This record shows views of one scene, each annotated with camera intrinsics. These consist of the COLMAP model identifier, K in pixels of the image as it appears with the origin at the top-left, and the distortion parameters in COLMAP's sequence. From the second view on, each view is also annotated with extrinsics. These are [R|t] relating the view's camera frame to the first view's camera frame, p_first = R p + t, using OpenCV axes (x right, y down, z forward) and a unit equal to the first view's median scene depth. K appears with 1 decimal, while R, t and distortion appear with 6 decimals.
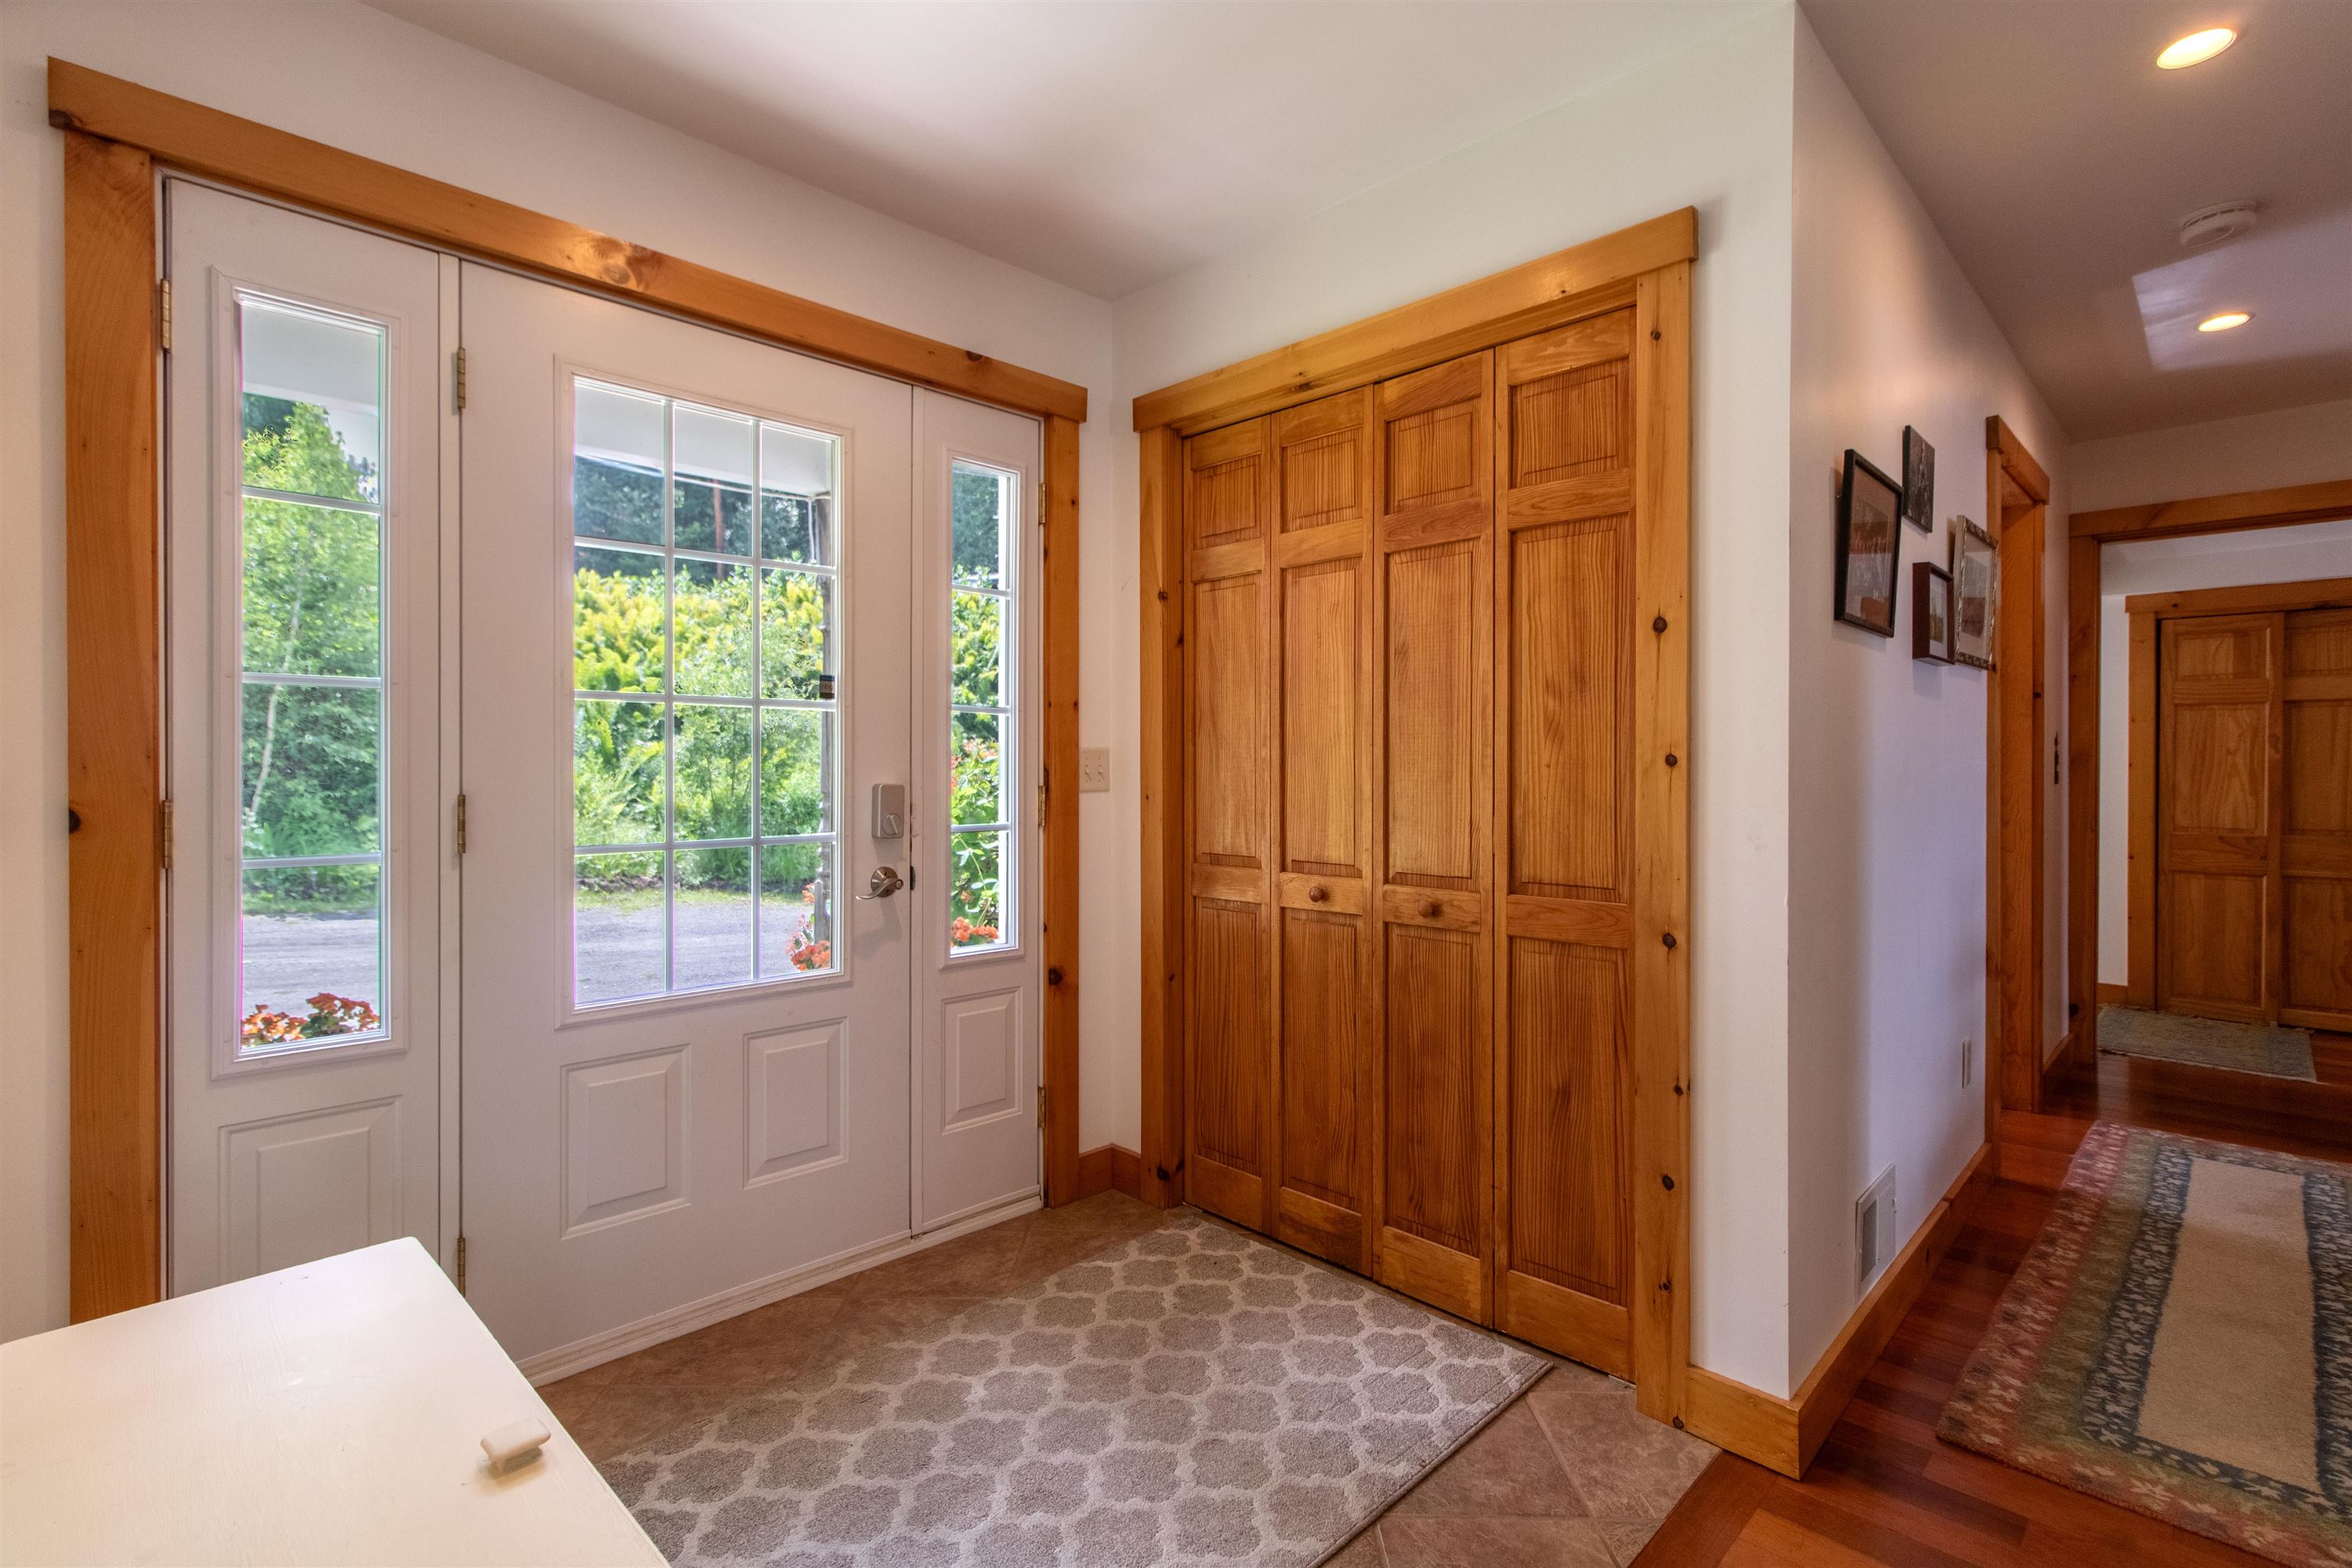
lens RADIAL K [[1088.7, 0, 1170.3], [0, 1088.7, 765.4], [0, 0, 1]] dist [0.002020, -0.000359]
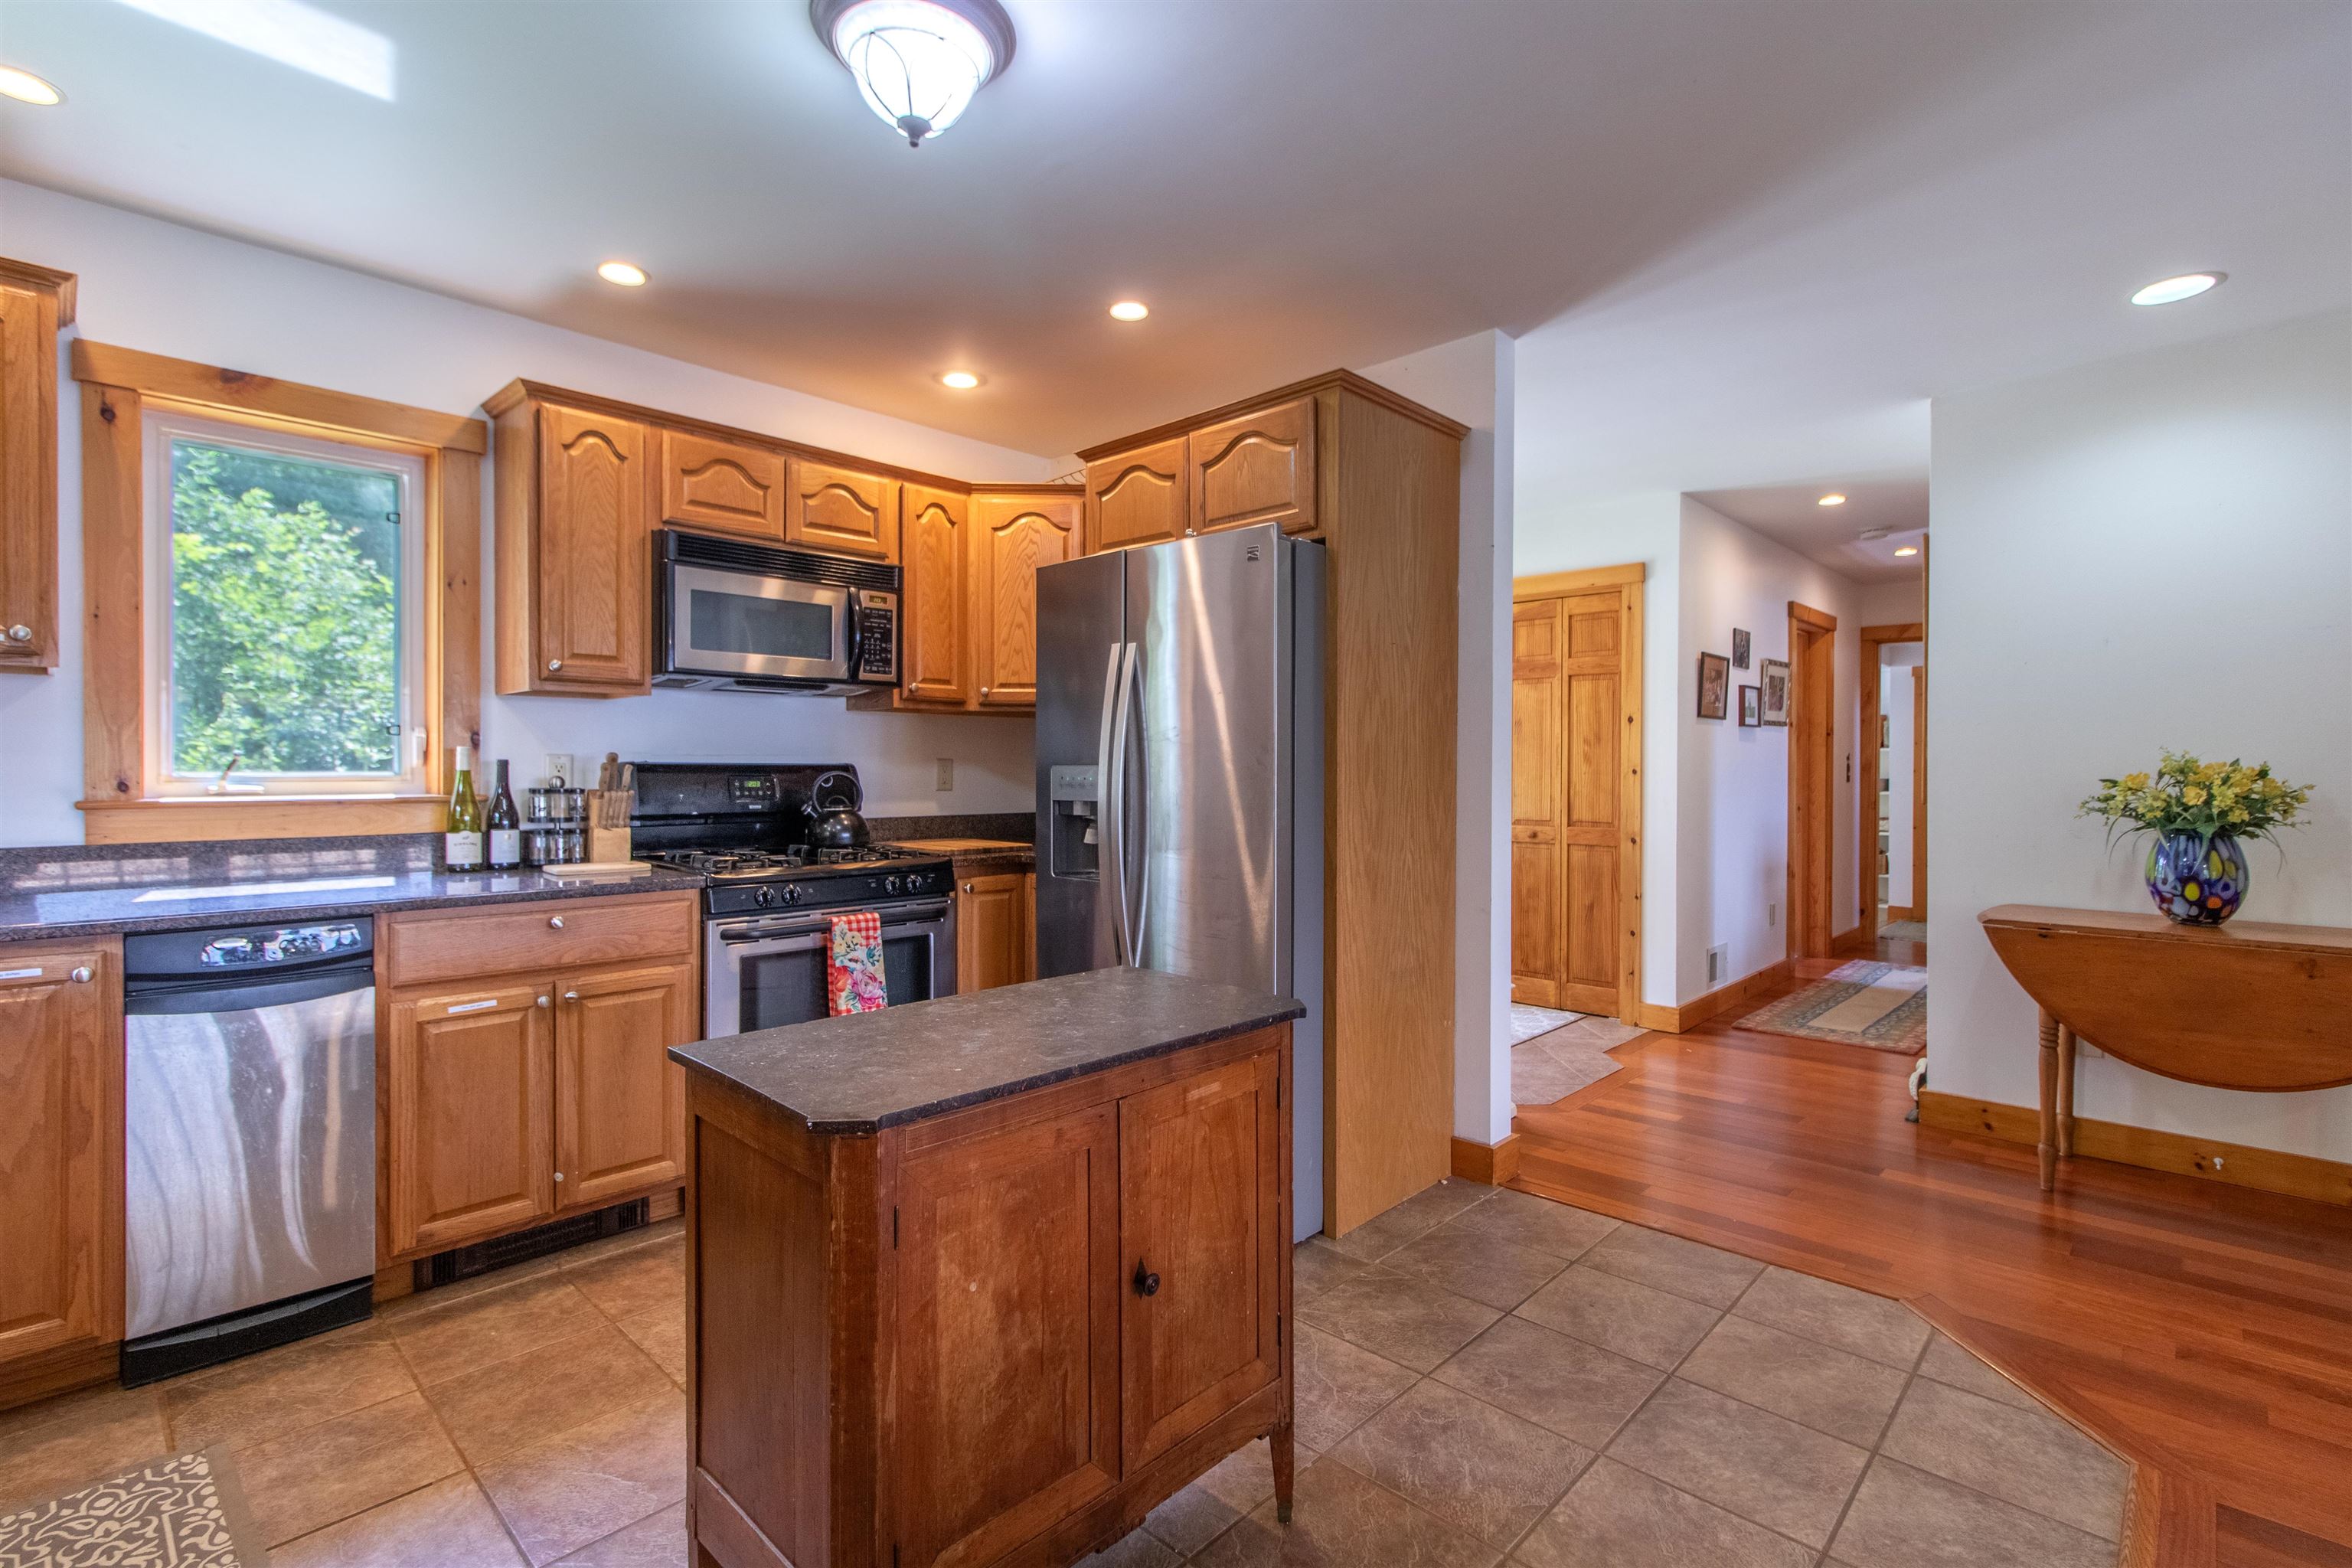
lens RADIAL K [[1088.7, 0, 1178.1], [0, 1088.7, 775.5], [0, 0, 1]] dist [0.002020, -0.000359]
pose [[0.999449, 0.000252, 0.033199, -0.643058], [-0.000468, 0.999979, 0.006489, -0.009856], [-0.033197, -0.006501, 0.999428, -1.404997]]
